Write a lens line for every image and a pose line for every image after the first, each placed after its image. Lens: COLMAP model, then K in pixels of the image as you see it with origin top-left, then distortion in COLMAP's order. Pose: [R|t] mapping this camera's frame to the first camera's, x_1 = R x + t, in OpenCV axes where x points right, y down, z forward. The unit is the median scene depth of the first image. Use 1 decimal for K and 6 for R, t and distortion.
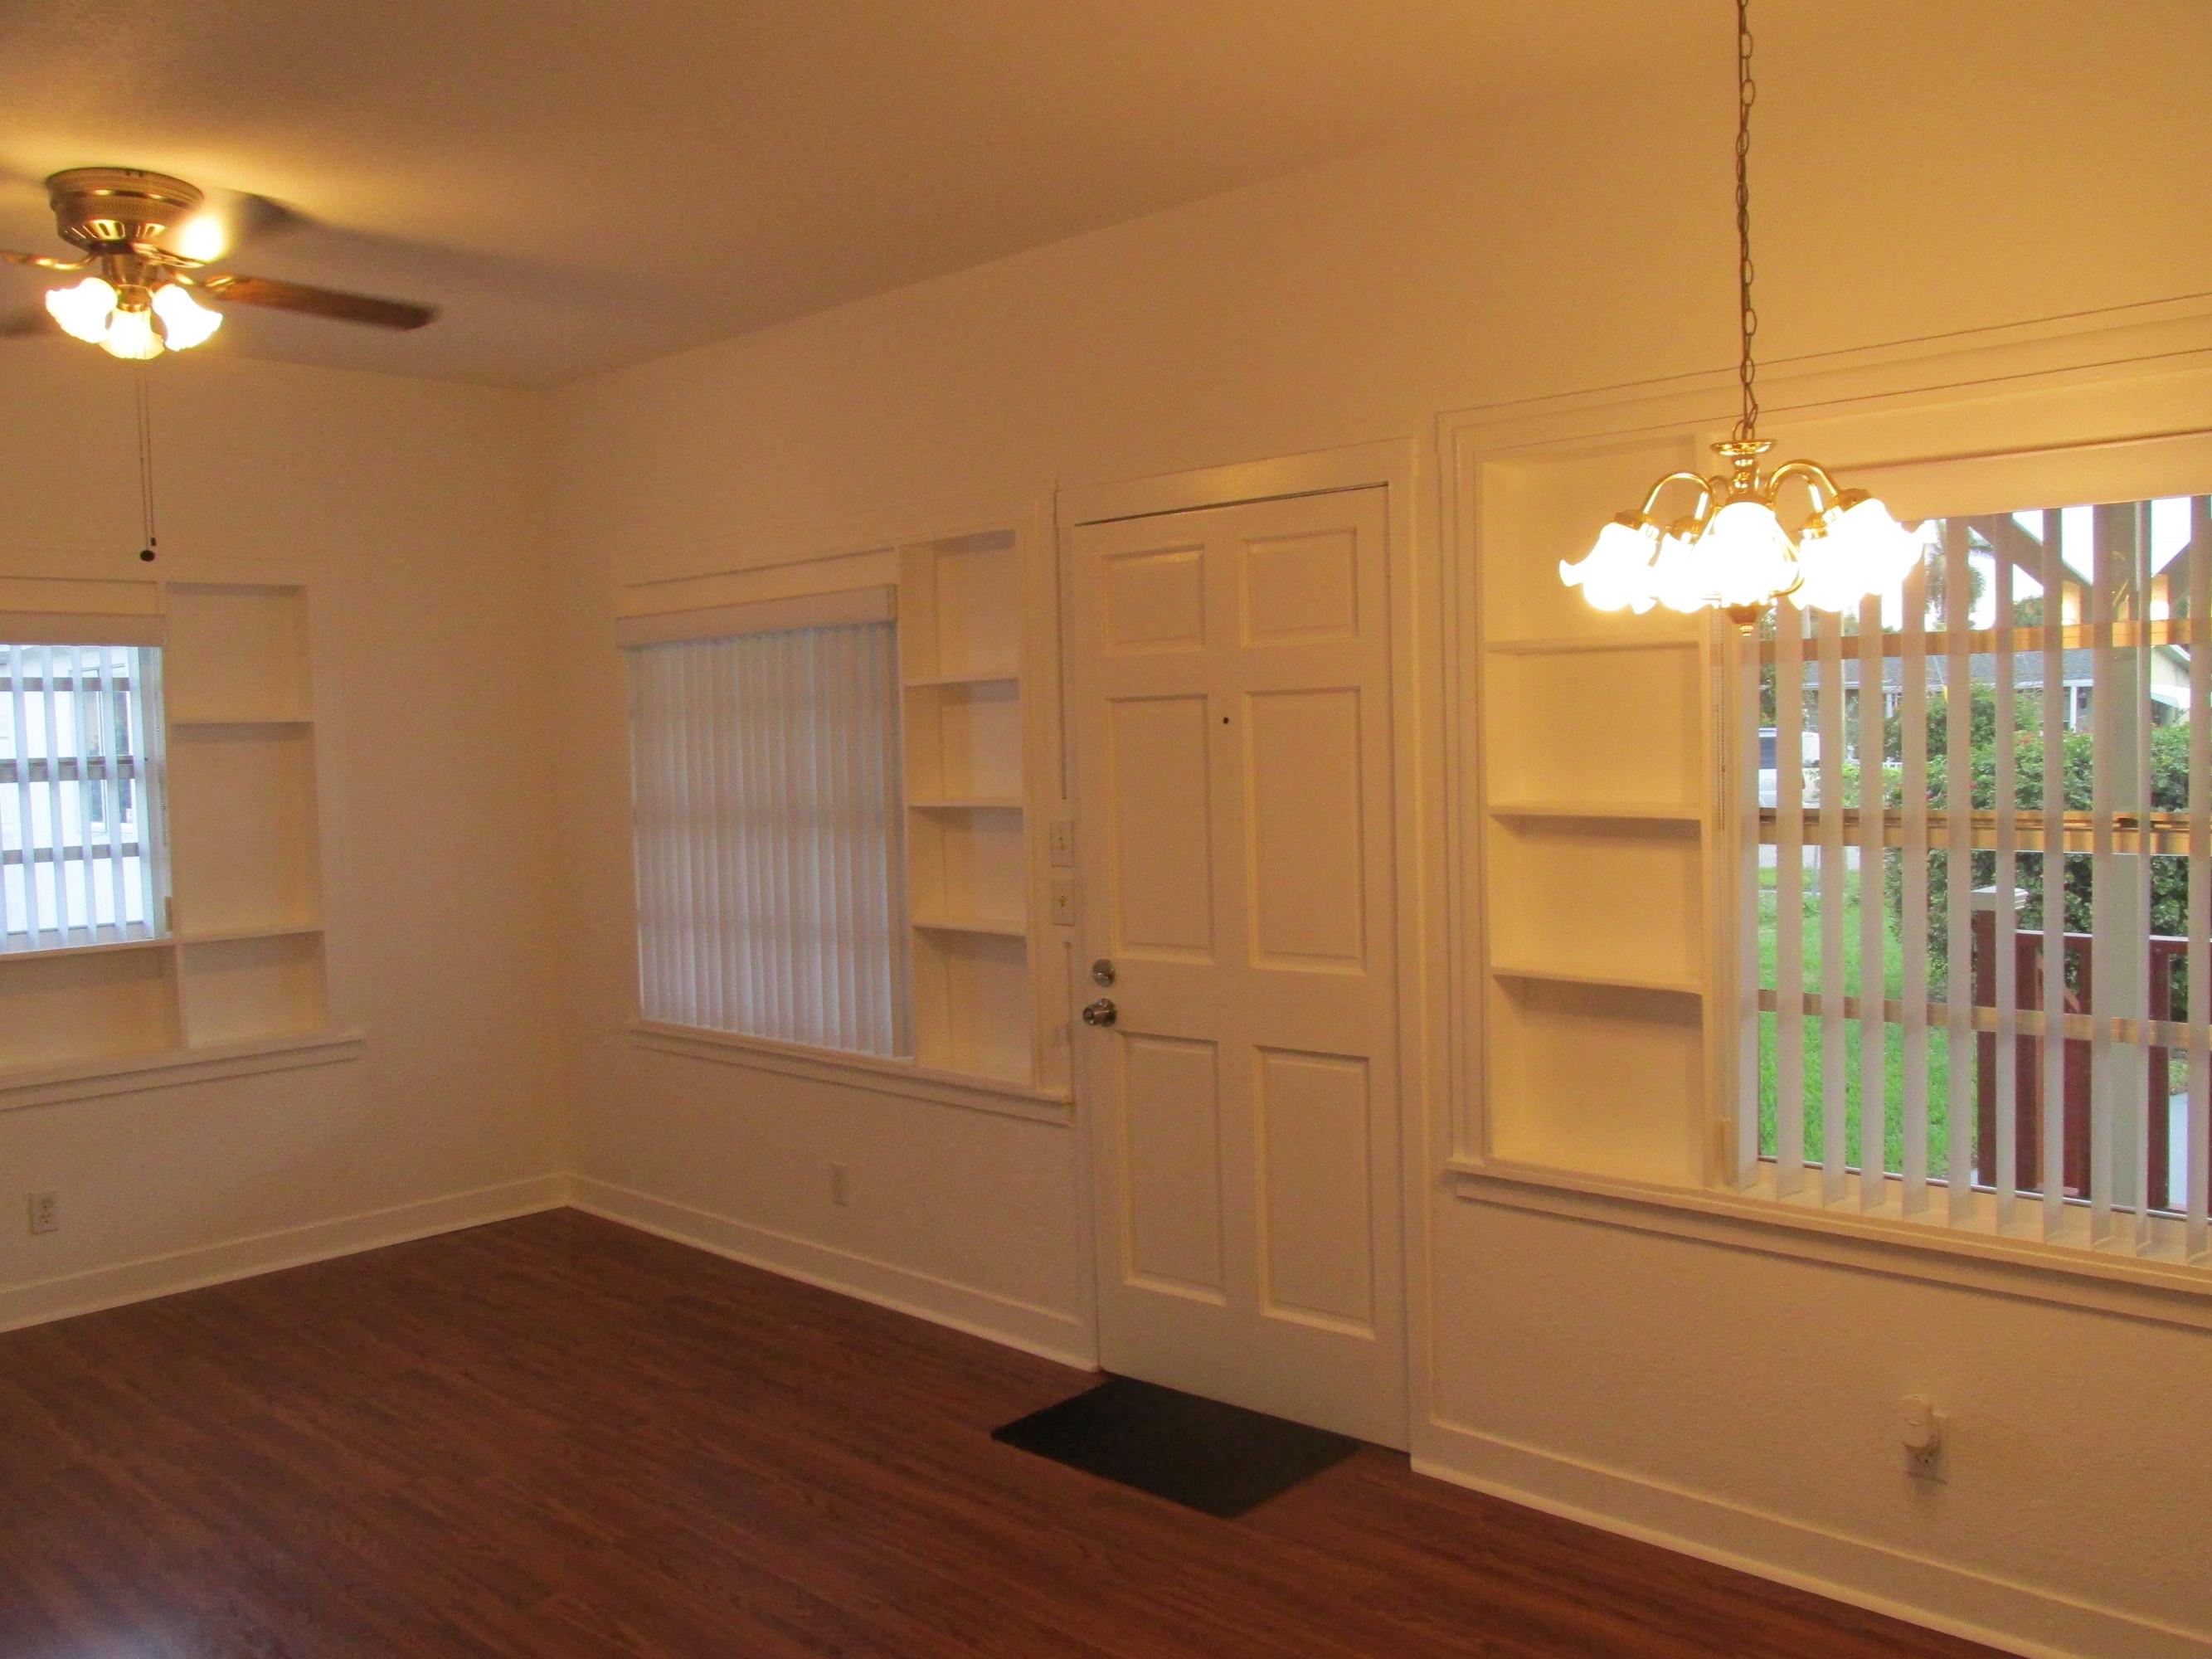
lens RADIAL K [[1849.2, 0, 1112.1], [0, 1849.2, 828.9], [0, 0, 1]] dist [-0.023238, 0.008547]
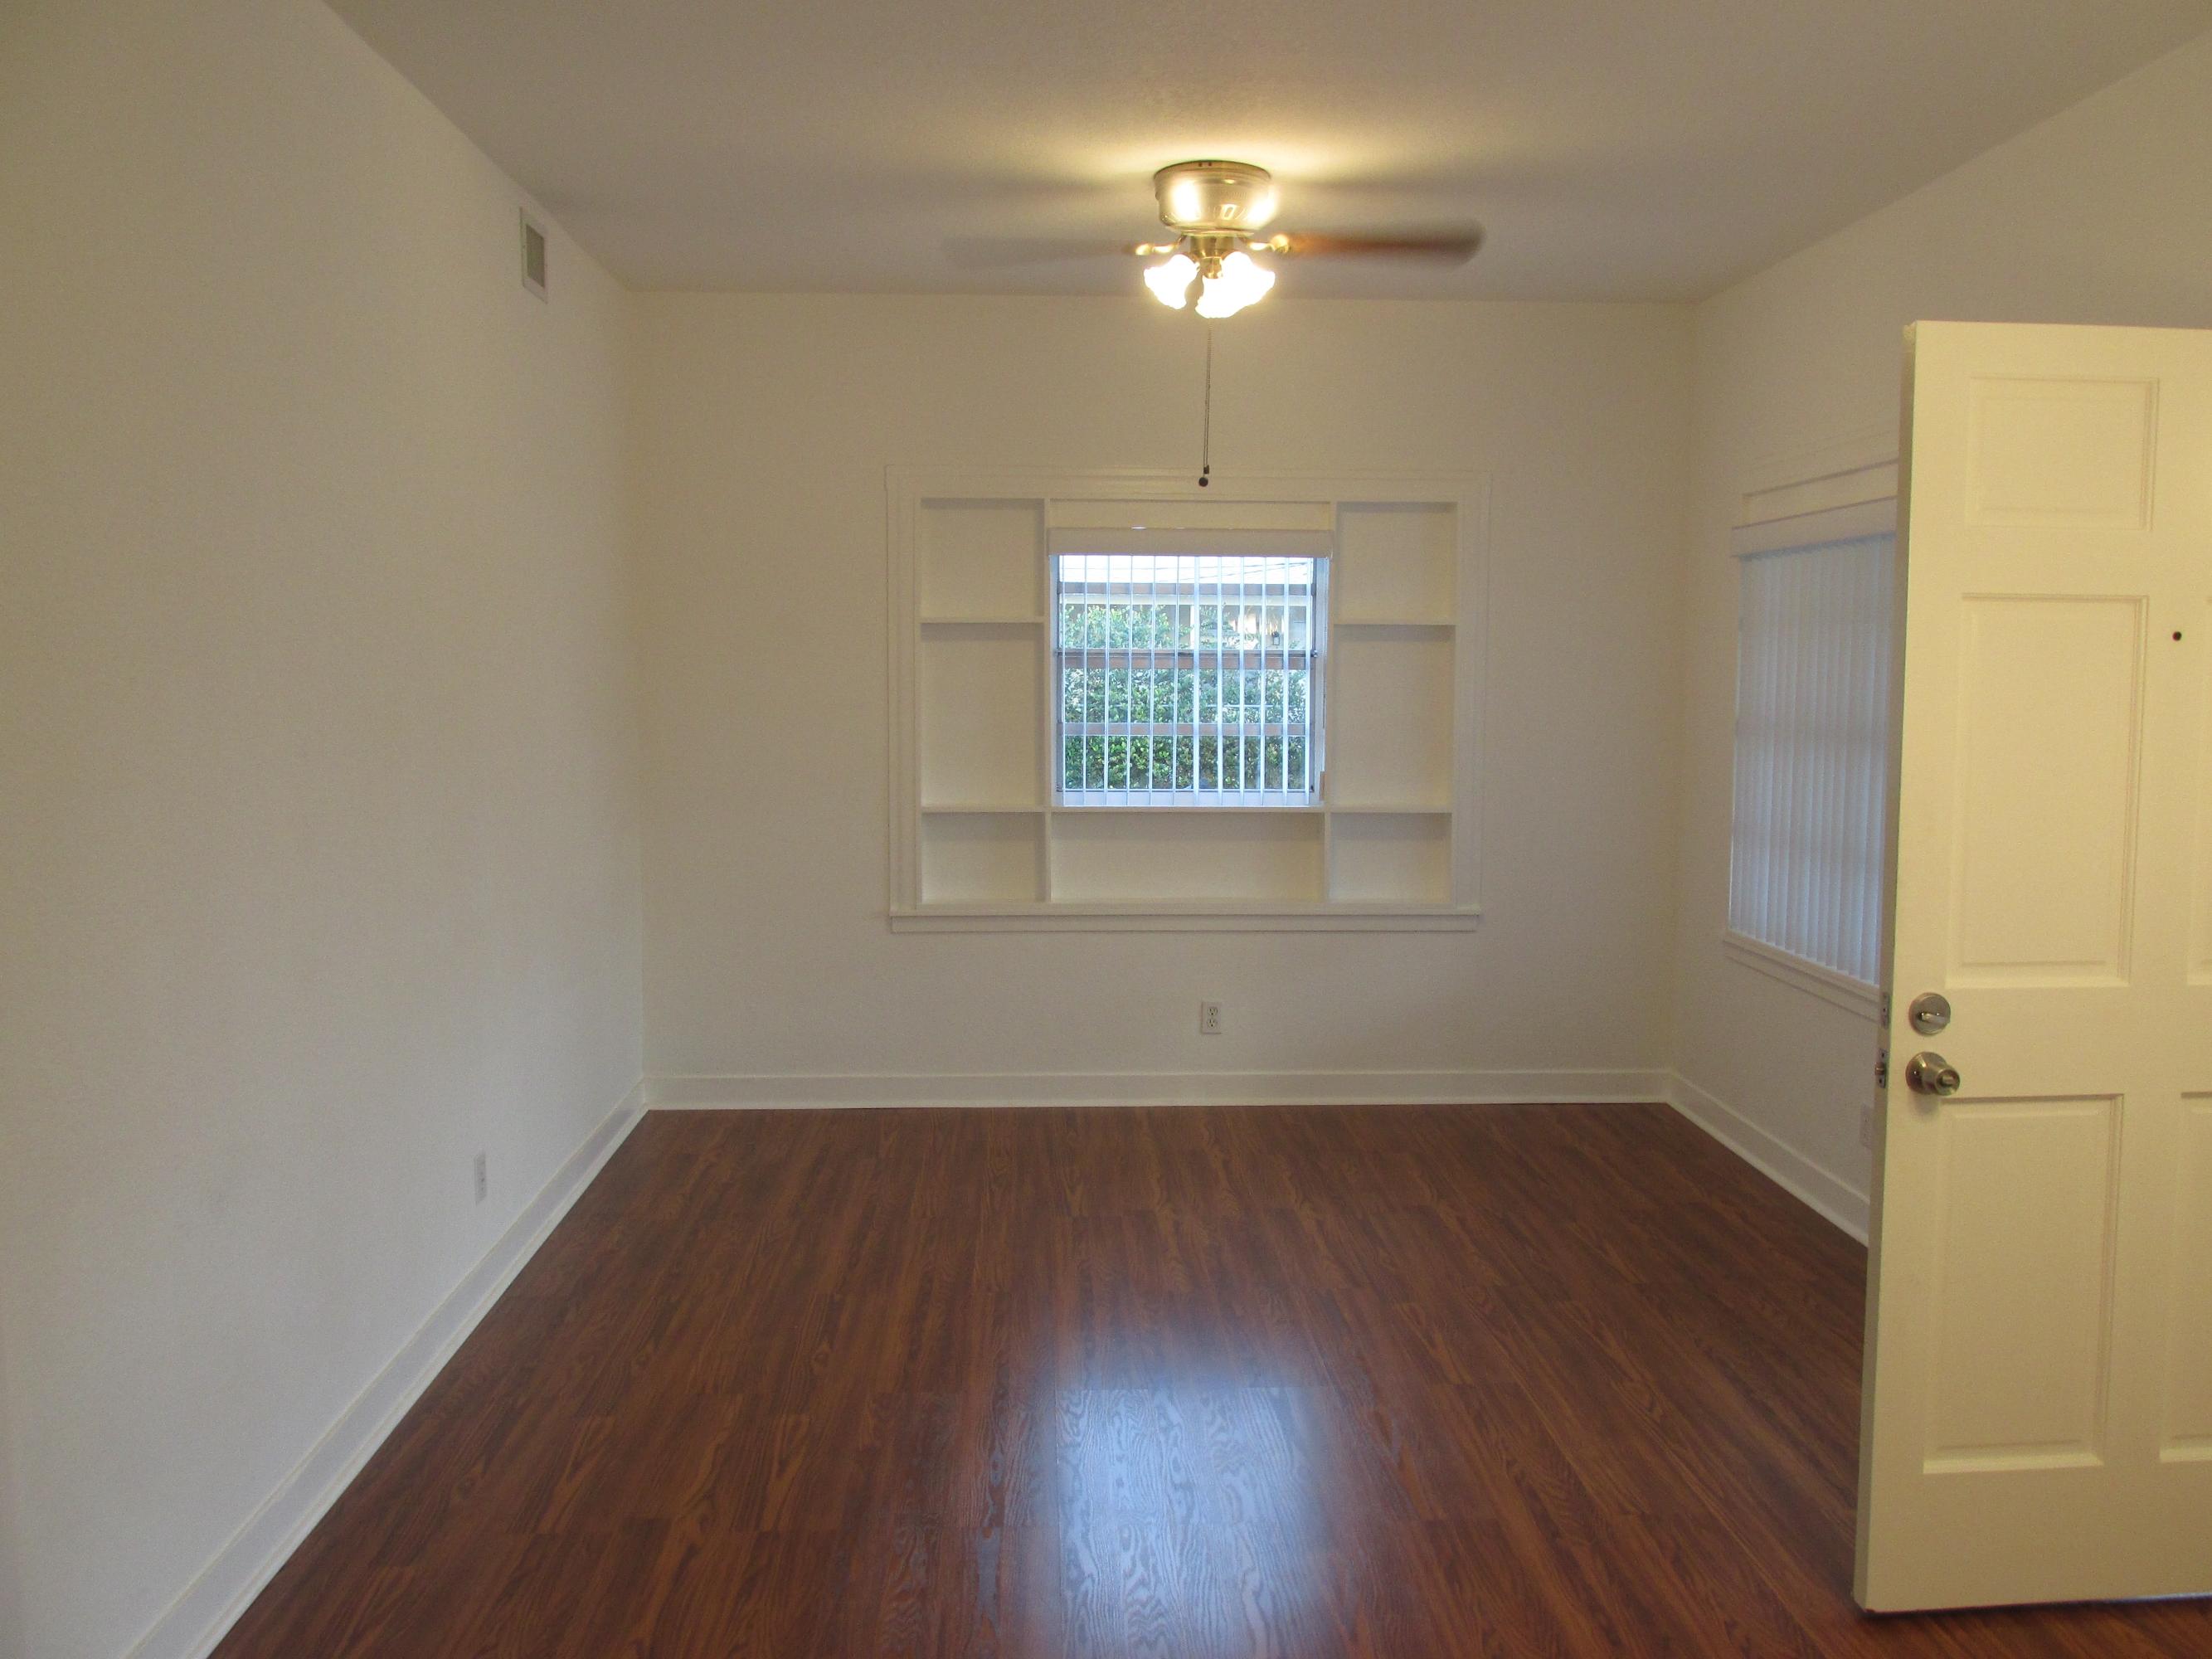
lens RADIAL K [[1849.2, 0, 1107.7], [0, 1849.2, 830.3], [0, 0, 1]] dist [-0.023238, 0.008547]
pose [[0.716286, 0.093511, -0.691513, 0.219345], [-0.060675, 0.995573, 0.071779, -0.002341], [0.695164, -0.009456, 0.718789, 0.056249]]
